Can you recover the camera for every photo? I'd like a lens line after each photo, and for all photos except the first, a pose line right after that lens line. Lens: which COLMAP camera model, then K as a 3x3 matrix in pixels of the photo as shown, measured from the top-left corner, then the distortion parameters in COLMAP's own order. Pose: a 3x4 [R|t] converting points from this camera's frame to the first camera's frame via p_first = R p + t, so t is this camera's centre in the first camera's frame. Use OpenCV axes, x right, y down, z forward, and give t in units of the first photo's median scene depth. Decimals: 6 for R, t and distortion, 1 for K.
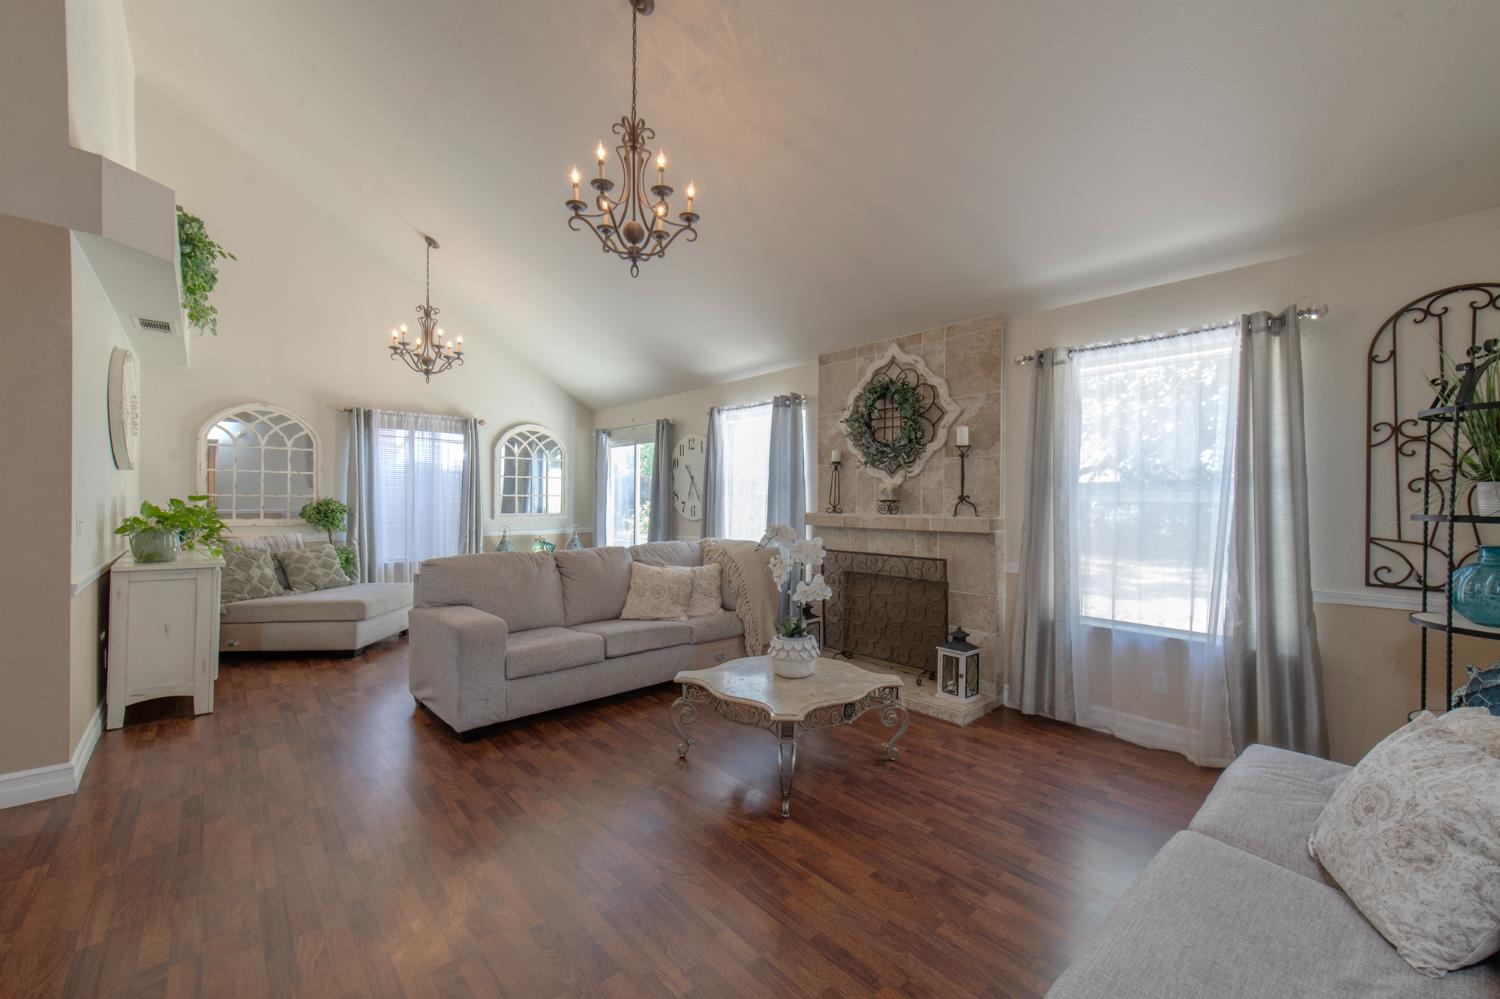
lens RADIAL K [[629.3, 0, 789.8], [0, 629.3, 499.8], [0, 0, 1]] dist [0.009552, -0.002201]
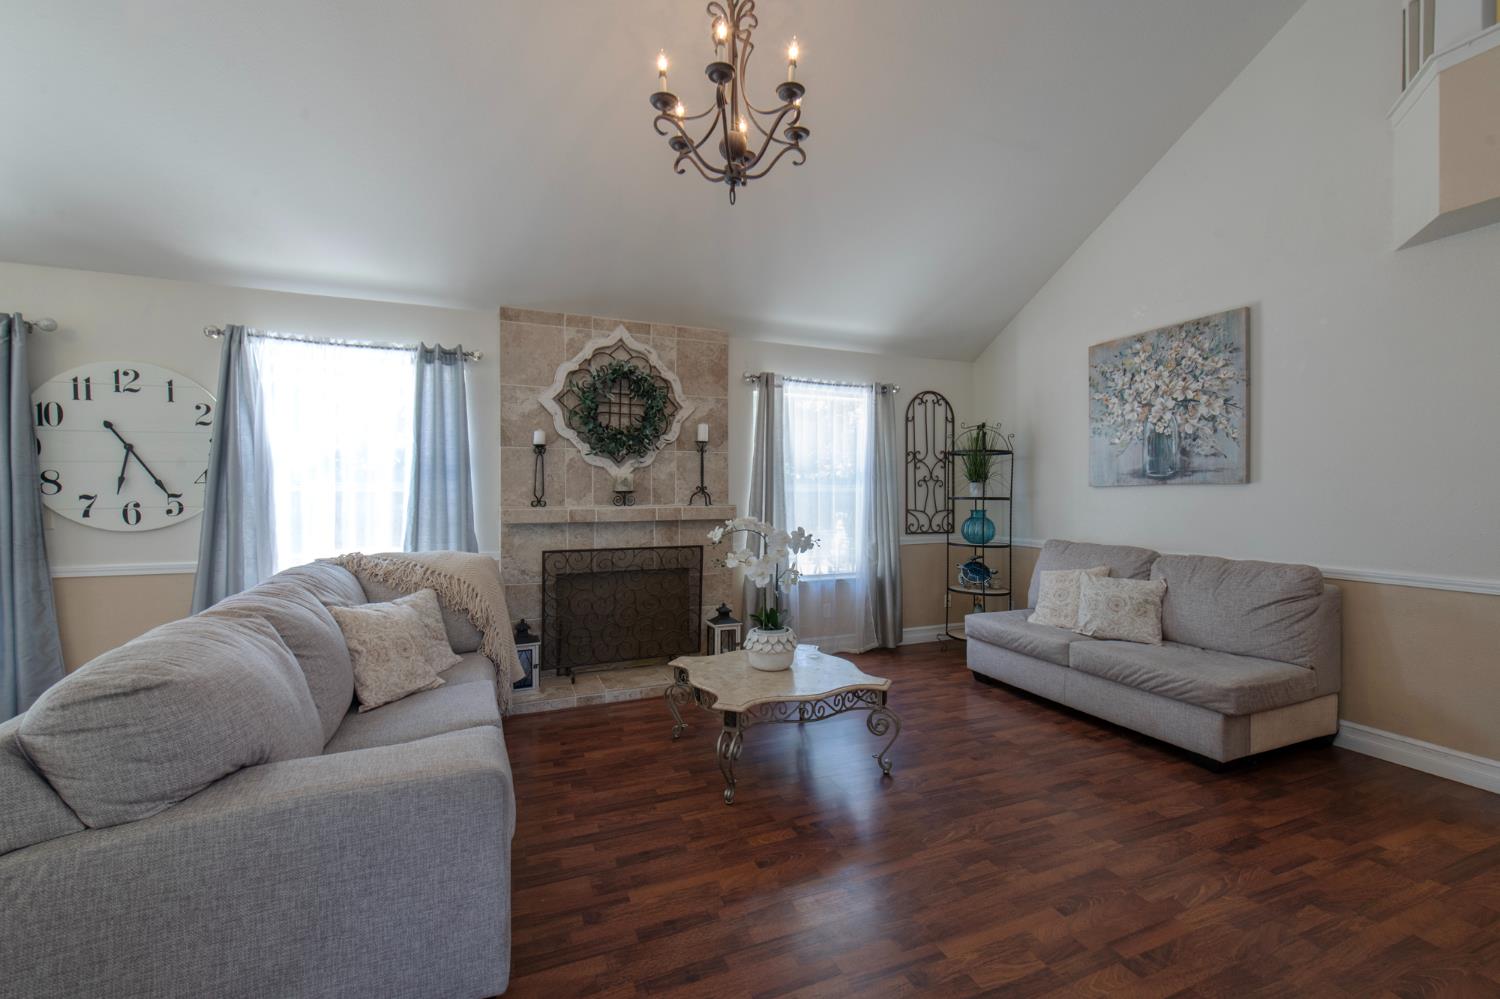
lens RADIAL K [[629.3, 0, 745.0], [0, 629.3, 500.3], [0, 0, 1]] dist [0.009552, -0.002201]
pose [[0.328262, -0.018195, 0.944411, -0.747361], [-0.000950, 0.999808, 0.019593, -0.004387], [-0.944586, -0.007329, 0.328181, 0.564856]]
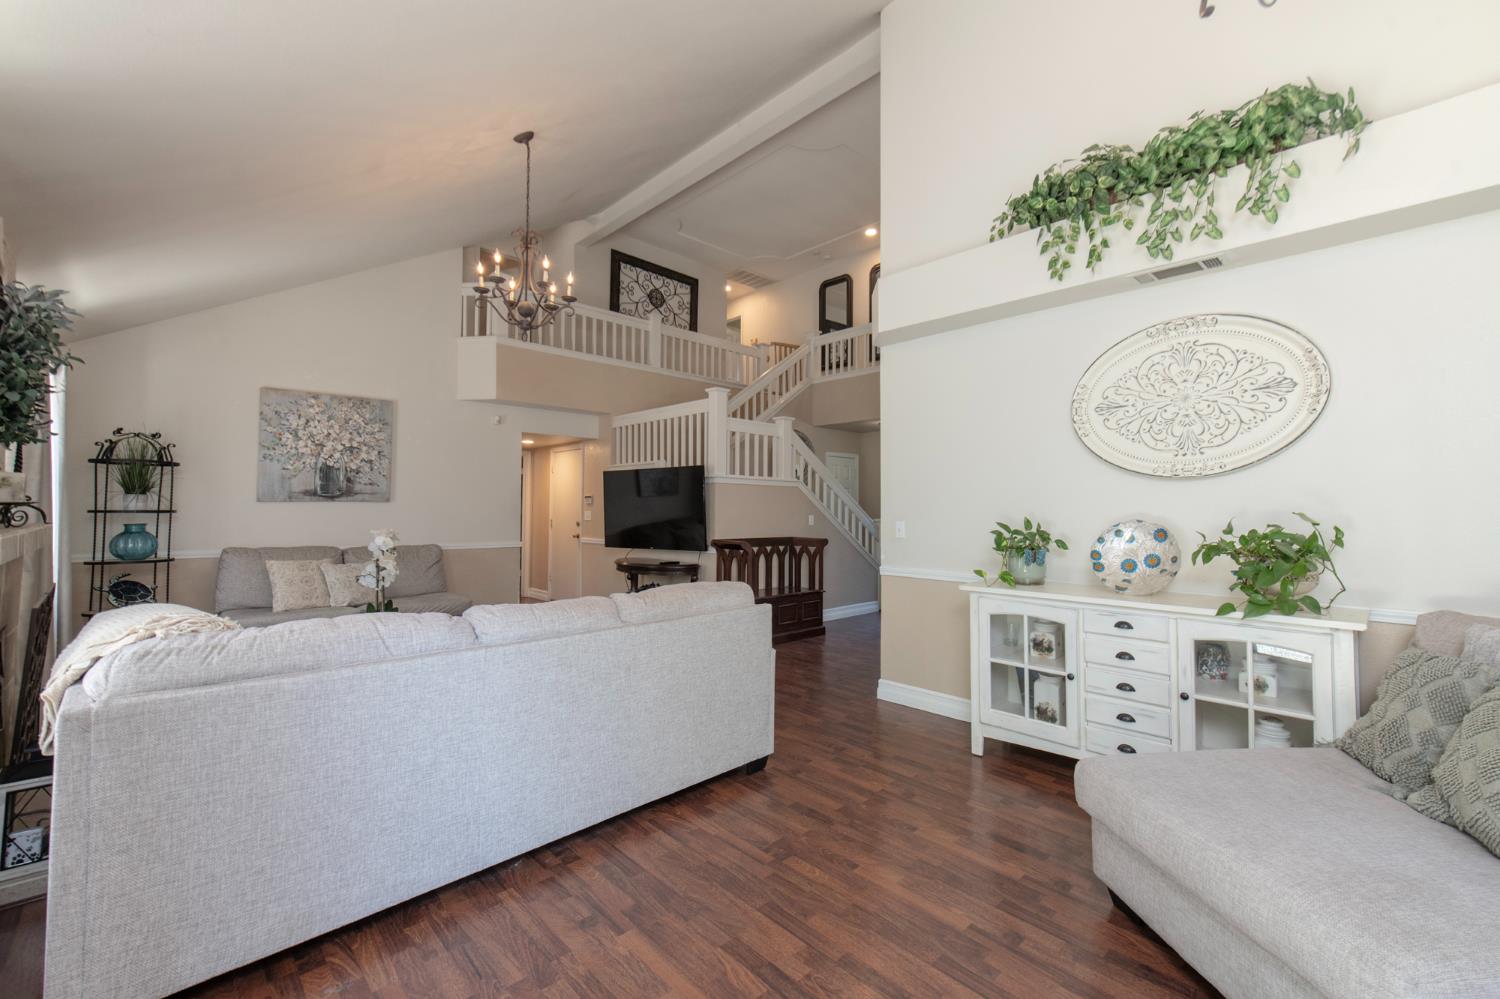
lens RADIAL K [[629.3, 0, 748.8], [0, 629.3, 496.3], [0, 0, 1]] dist [0.009552, -0.002201]
pose [[-0.999754, -0.017534, -0.013562, -0.529131], [-0.017212, 0.999575, -0.023542, -0.004068], [0.013969, -0.023302, -0.999631, 1.738950]]
